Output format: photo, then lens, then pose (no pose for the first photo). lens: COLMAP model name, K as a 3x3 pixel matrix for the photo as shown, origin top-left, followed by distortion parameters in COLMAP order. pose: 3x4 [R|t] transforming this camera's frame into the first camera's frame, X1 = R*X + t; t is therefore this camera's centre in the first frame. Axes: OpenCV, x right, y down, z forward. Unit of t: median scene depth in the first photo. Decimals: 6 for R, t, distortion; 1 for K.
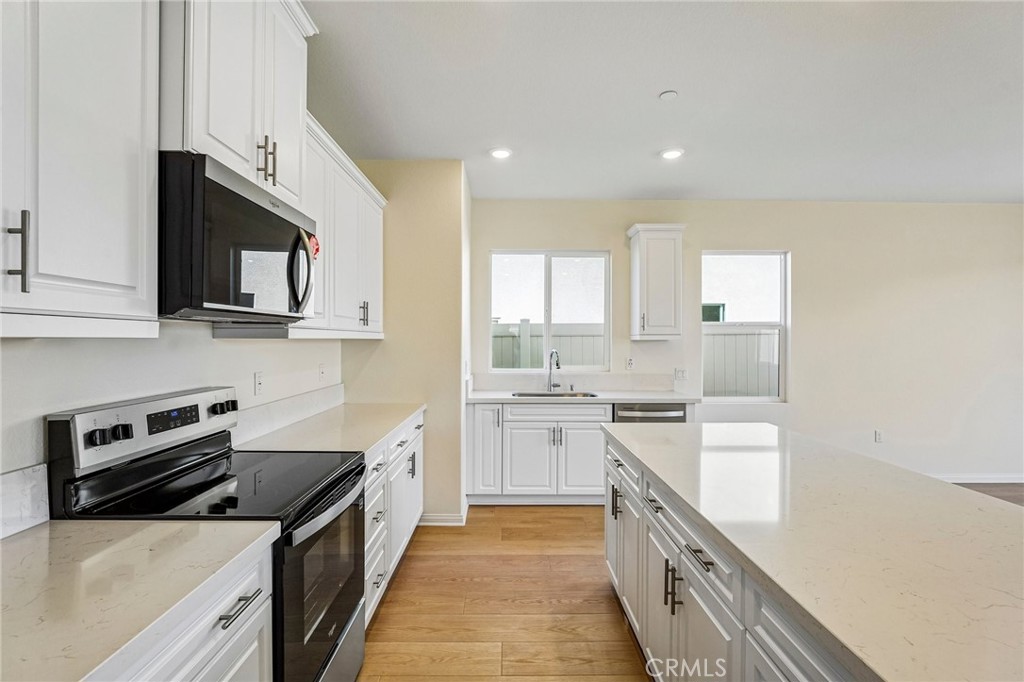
lens RADIAL K [[469.4, 0, 511.2], [0, 469.4, 340.3], [0, 0, 1]] dist [-0.004489, -0.000071]
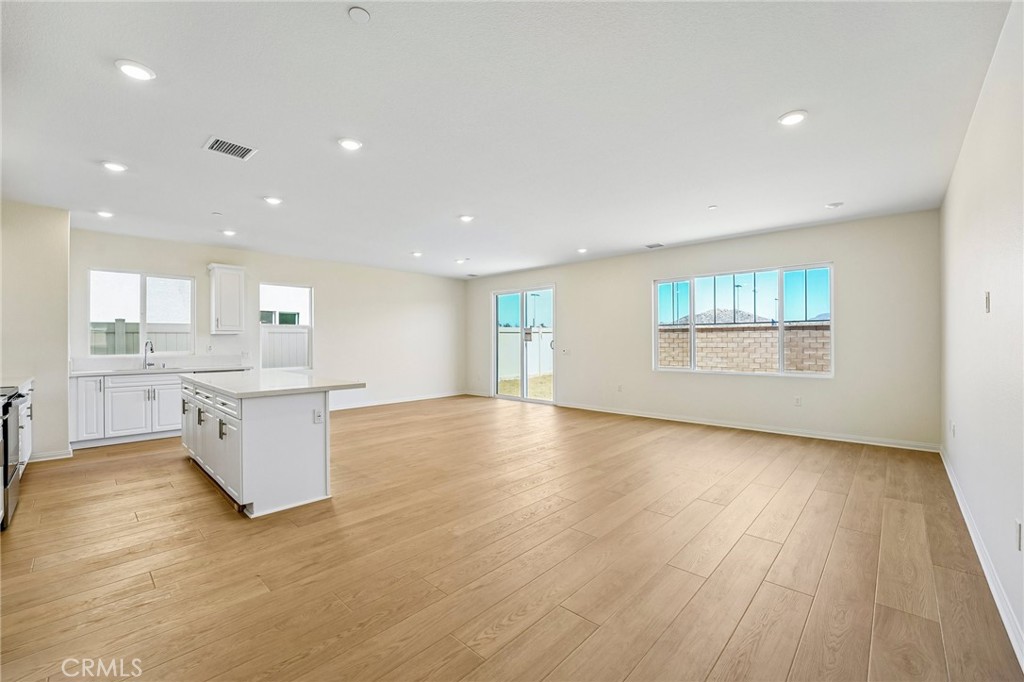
lens RADIAL K [[415.6, 0, 486.9], [0, 415.6, 339.7], [0, 0, 1]] dist [-0.006775, 0.000173]
pose [[0.718245, -0.003531, 0.695782, -0.052901], [0.007614, 0.999967, -0.002784, 0.030799], [-0.695749, 0.007297, 0.718248, -0.707397]]
